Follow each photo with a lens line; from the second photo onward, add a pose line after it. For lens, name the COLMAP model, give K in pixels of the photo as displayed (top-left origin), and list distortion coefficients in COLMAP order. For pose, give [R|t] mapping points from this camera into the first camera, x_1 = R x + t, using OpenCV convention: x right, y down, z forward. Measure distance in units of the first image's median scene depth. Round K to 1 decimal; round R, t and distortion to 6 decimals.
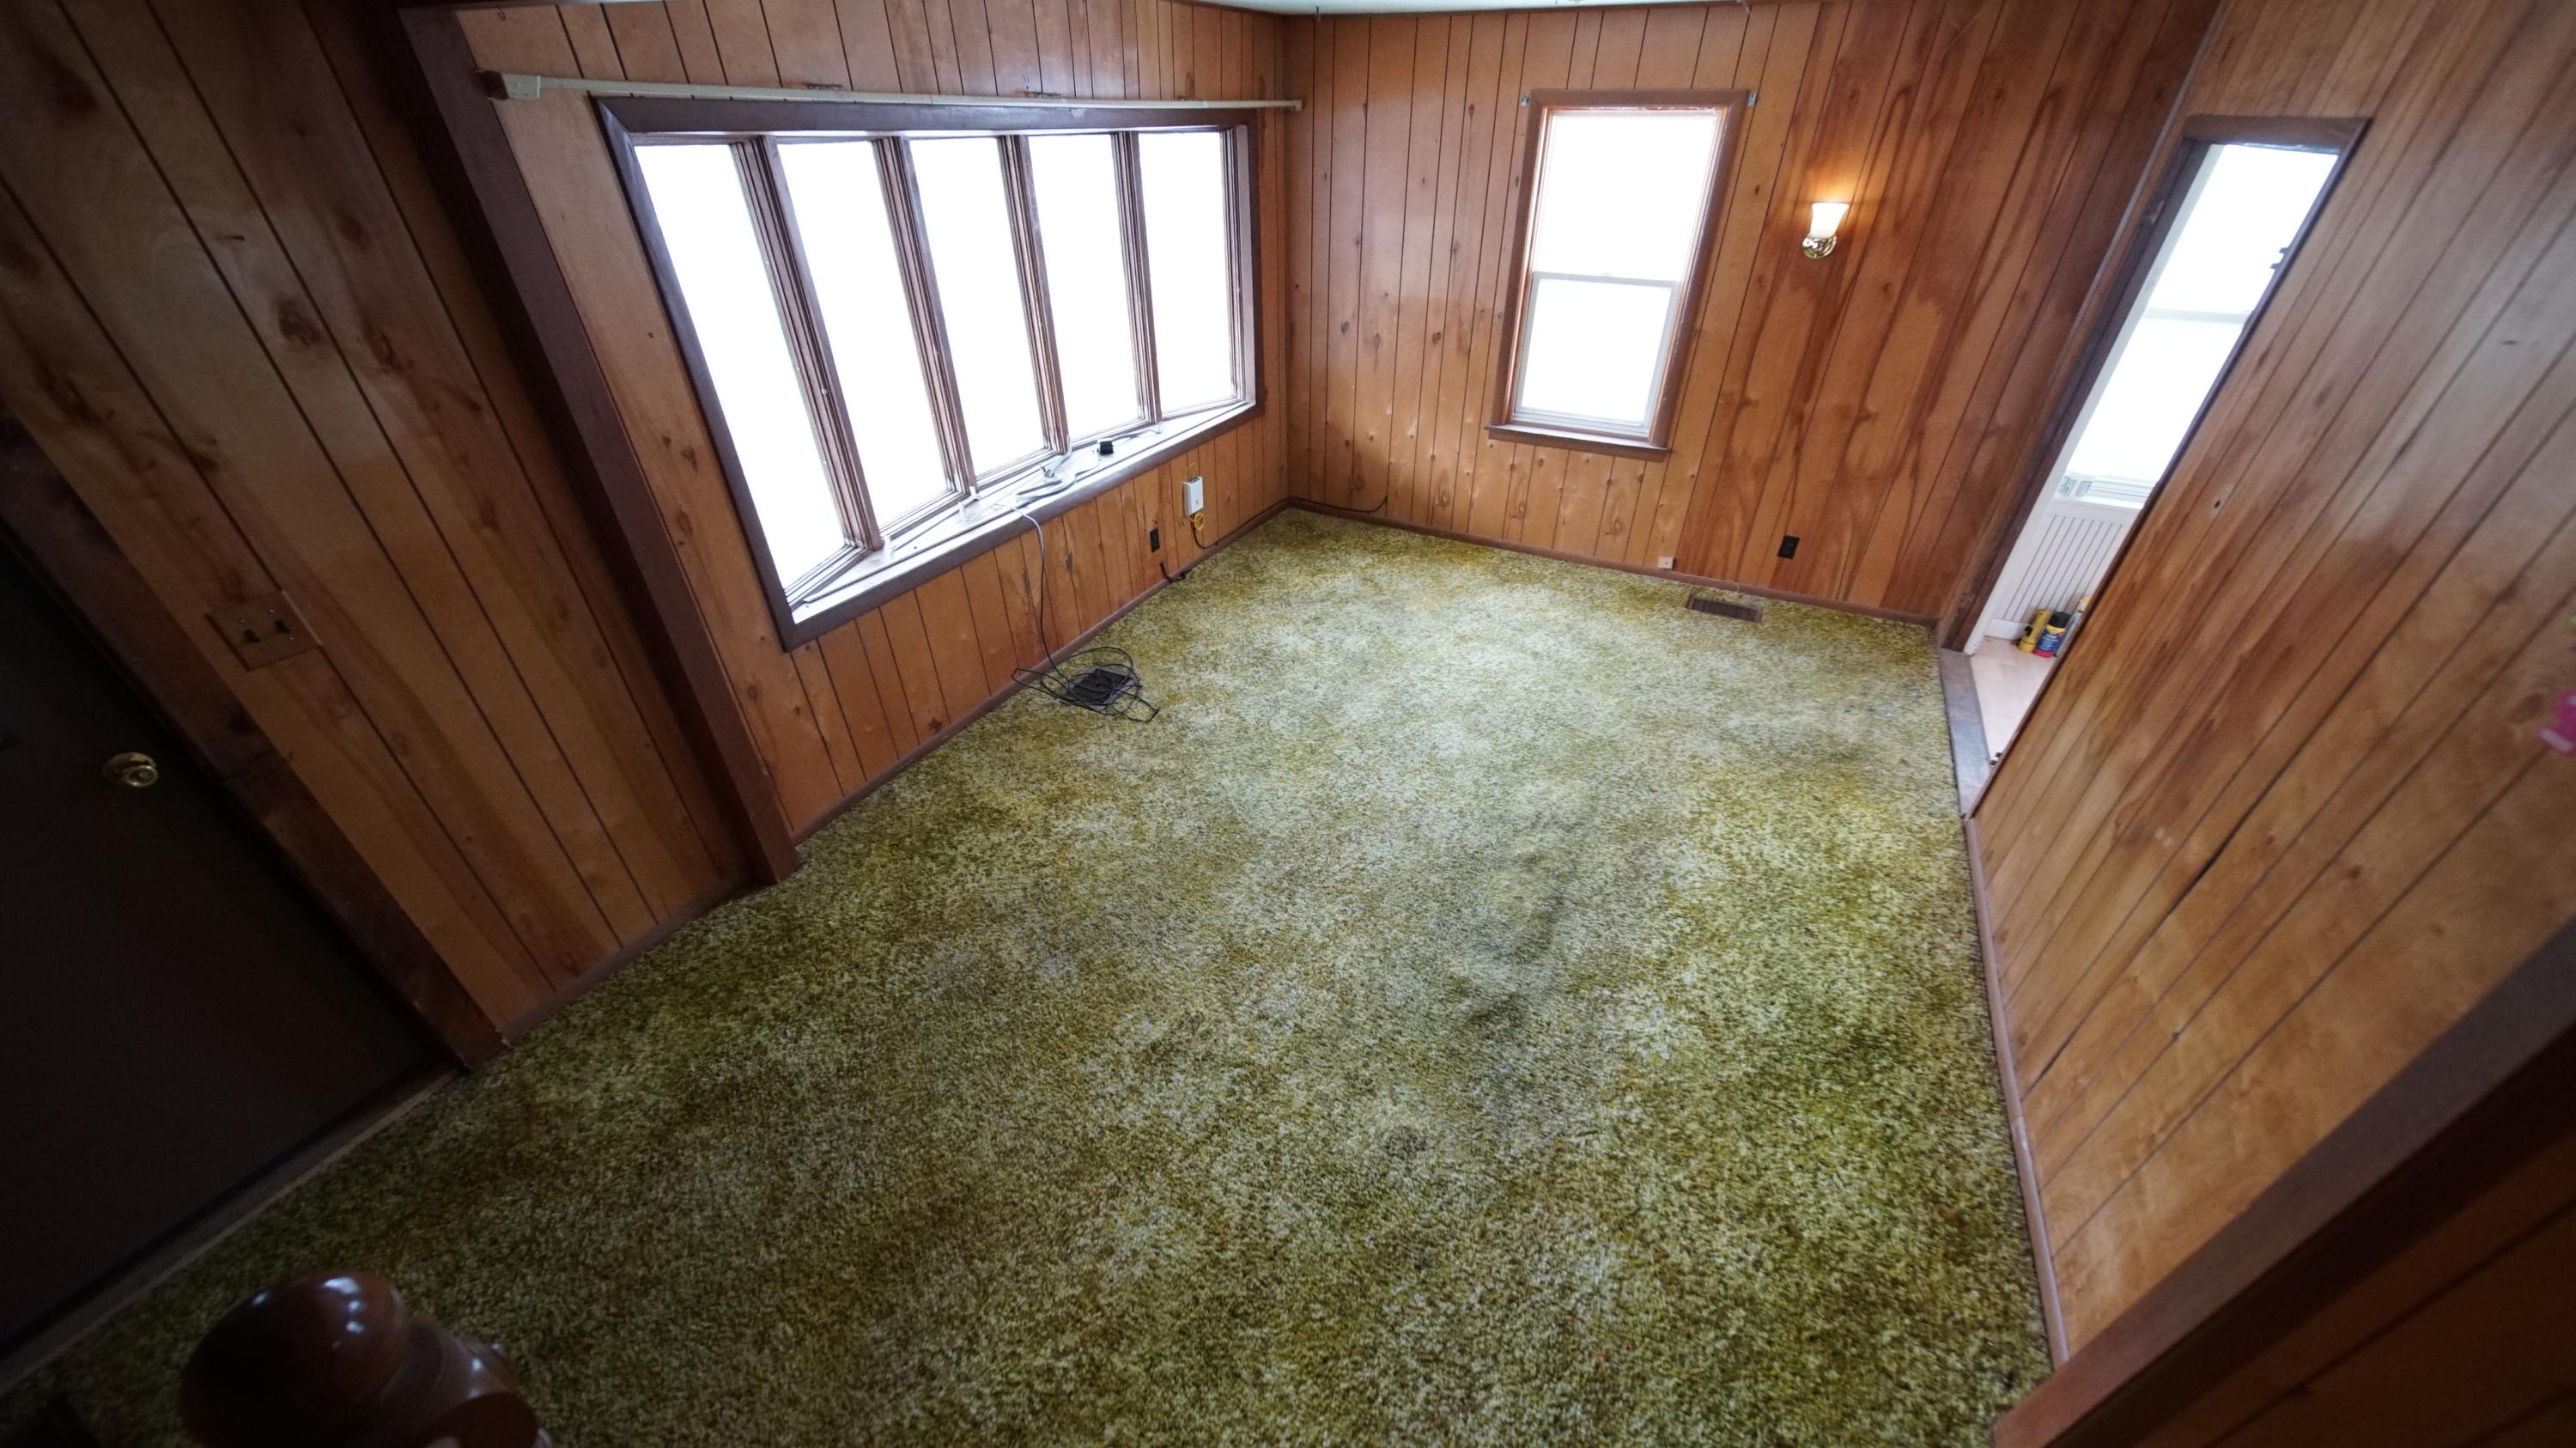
lens RADIAL K [[896.9, 0, 1295.0], [0, 896.9, 717.1], [0, 0, 1]] dist [-0.000375, -0.001175]
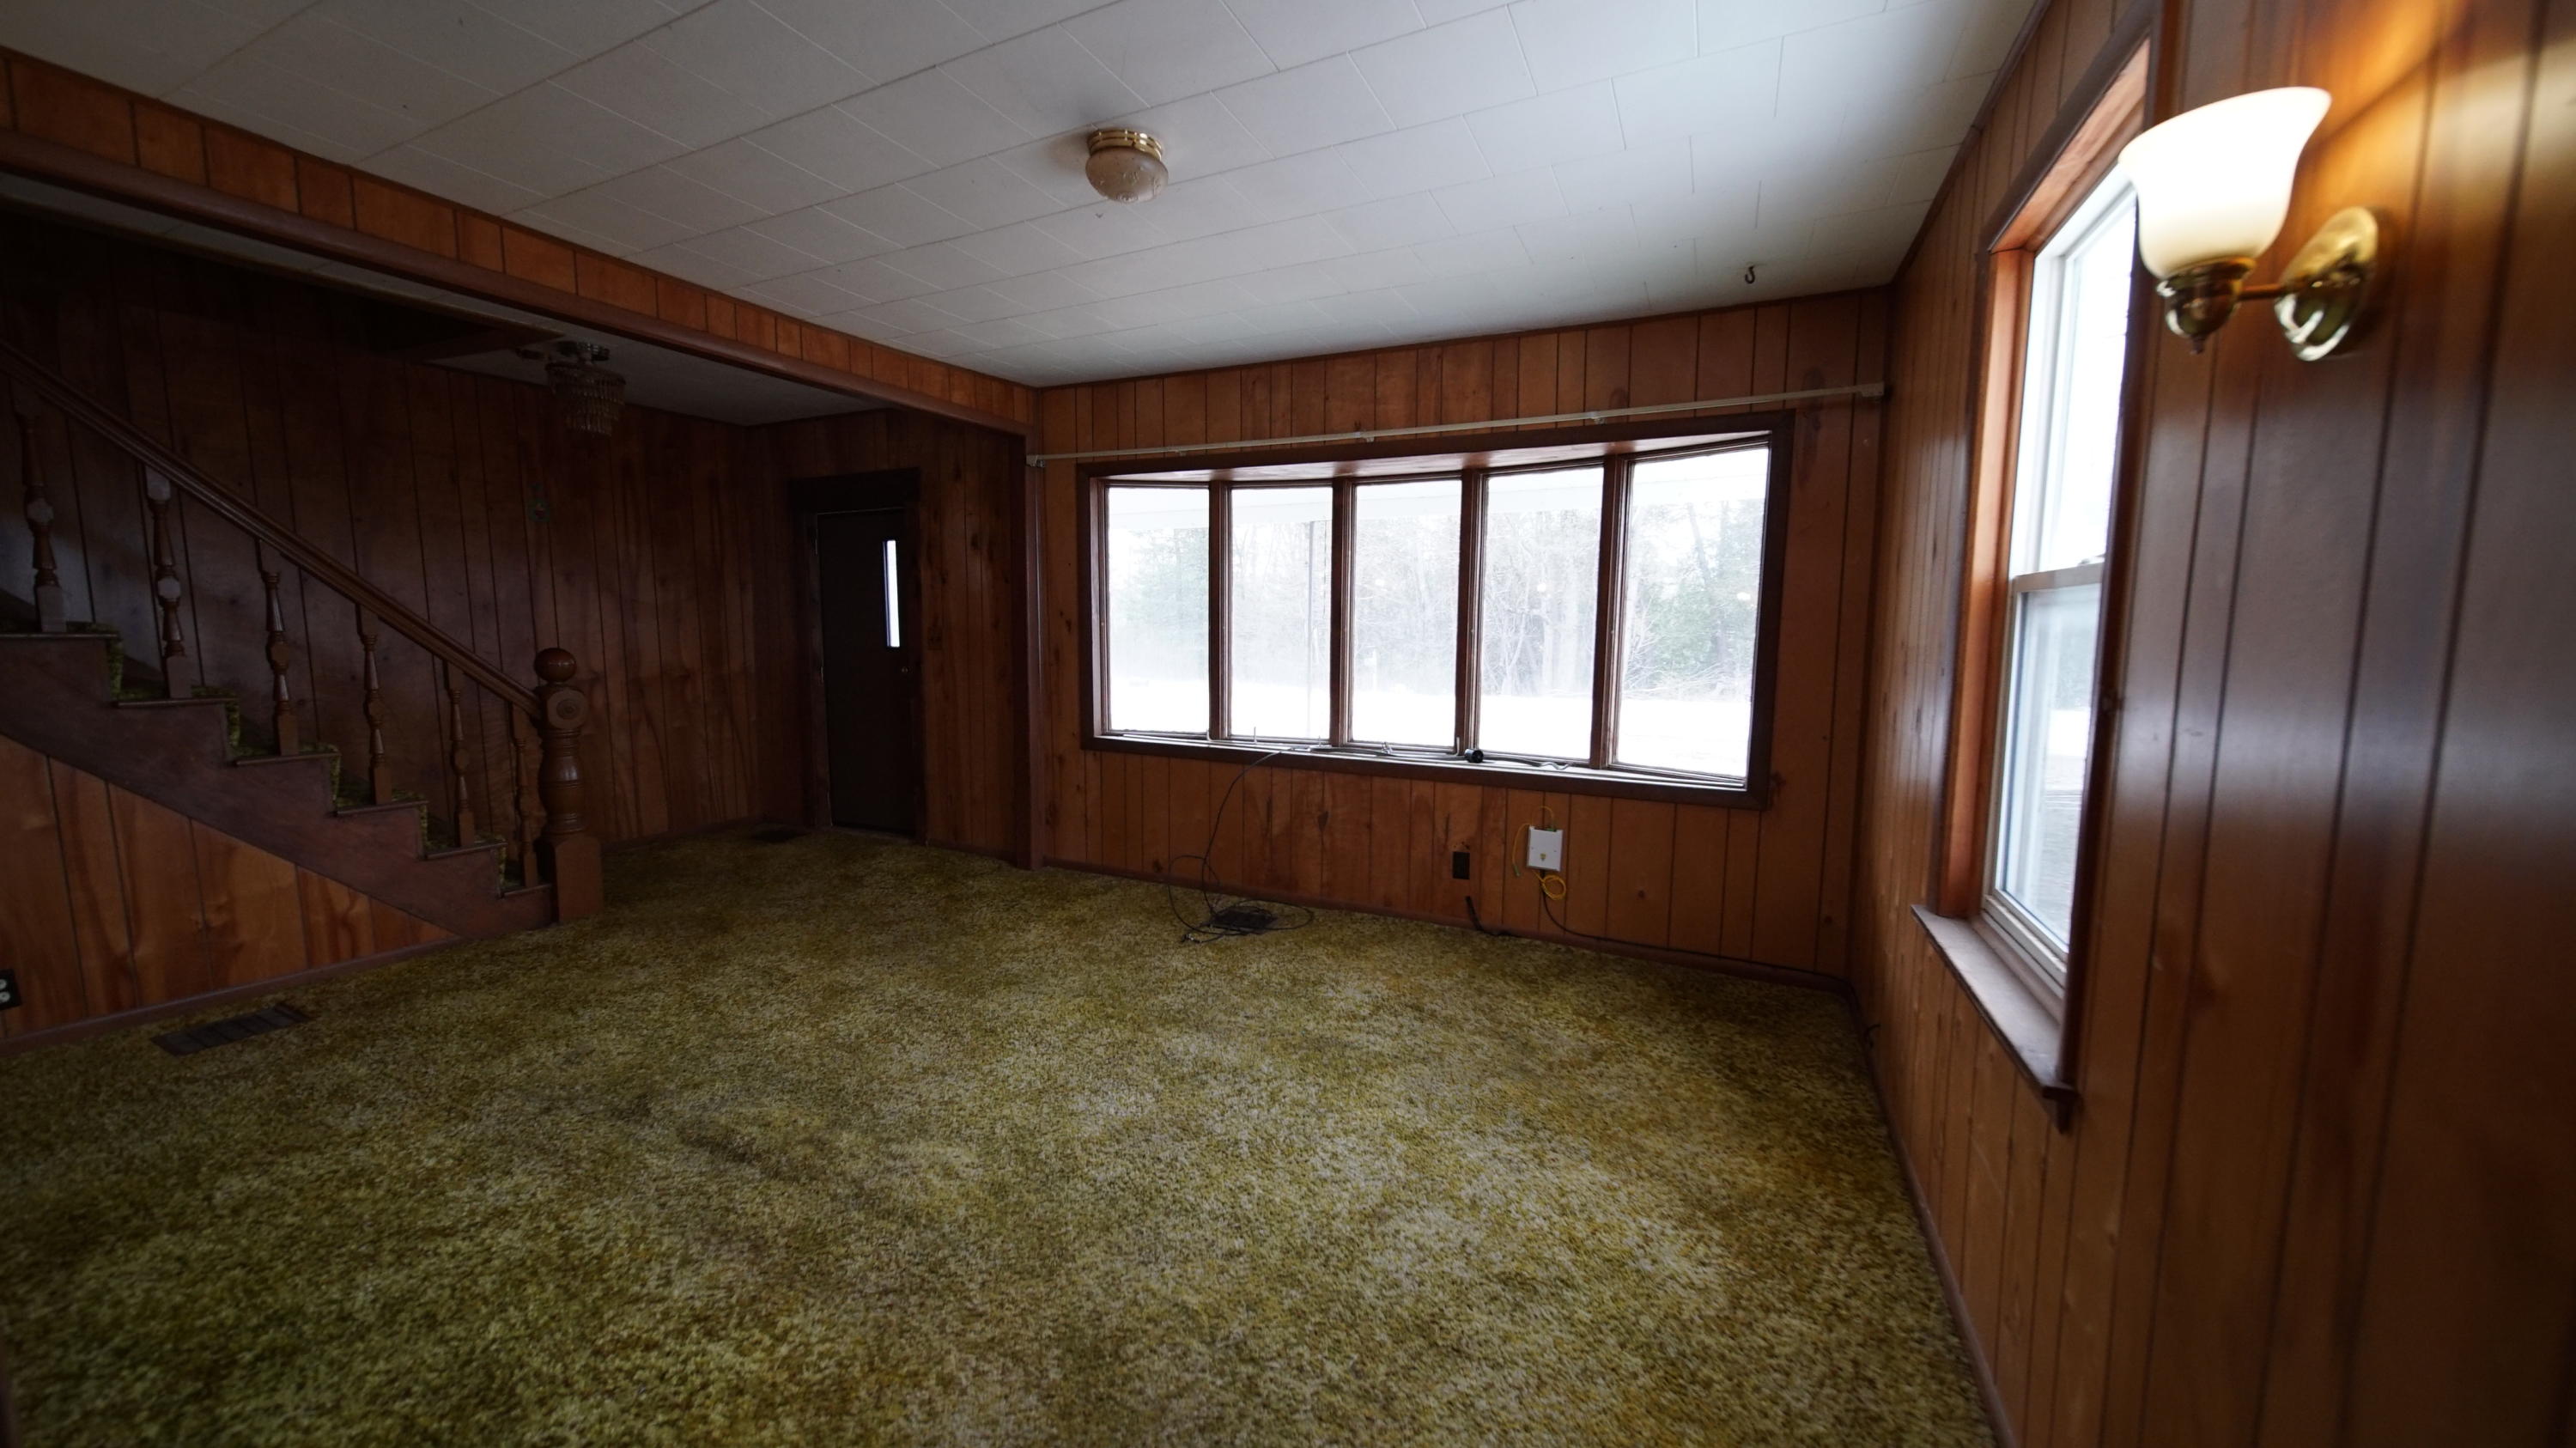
lens RADIAL K [[896.9, 0, 1273.7], [0, 896.9, 695.9], [0, 0, 1]] dist [-0.000375, -0.001175]
pose [[0.028474, 0.079844, -0.996401, 0.783343], [-0.567016, 0.822207, 0.049682, -0.316265], [0.823214, 0.563561, 0.068685, 0.825308]]
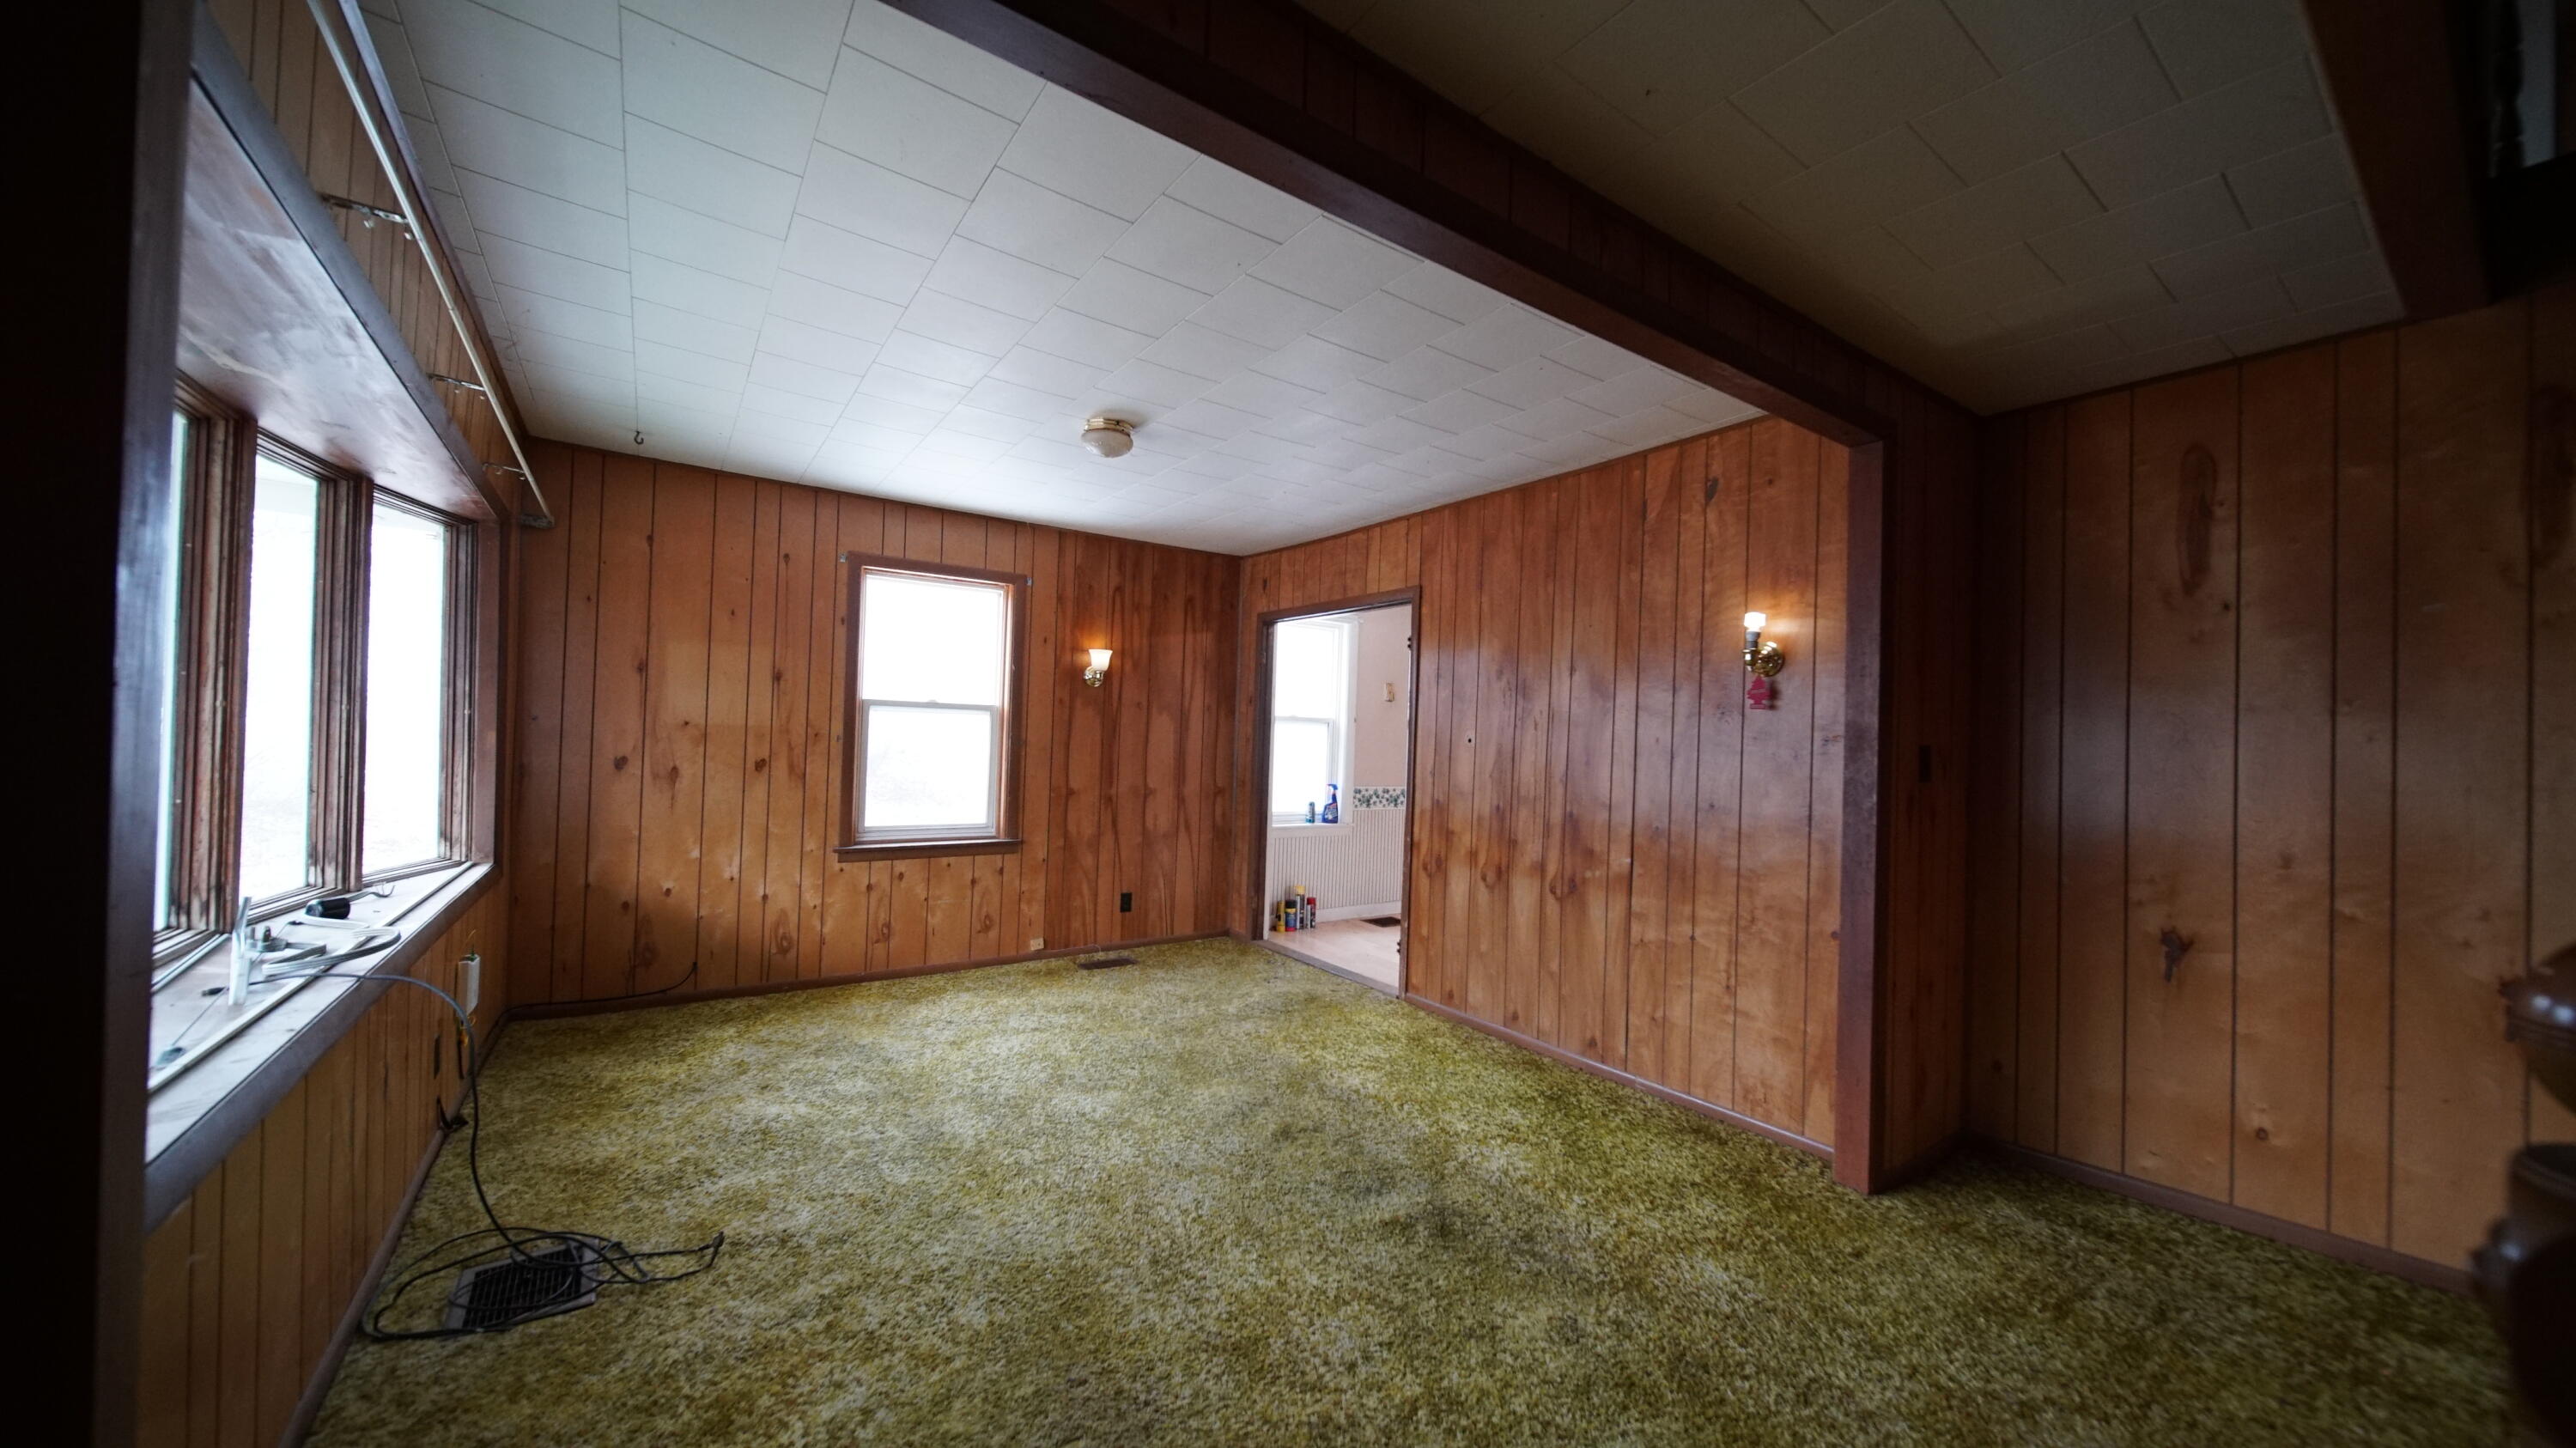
lens RADIAL K [[896.9, 0, 1270.8], [0, 896.9, 732.0], [0, 0, 1]] dist [-0.000375, -0.001175]
pose [[0.468052, 0.023862, 0.883379, -0.489074], [0.467964, 0.841276, -0.270673, 0.039073], [-0.749624, 0.540079, 0.382595, 0.314473]]
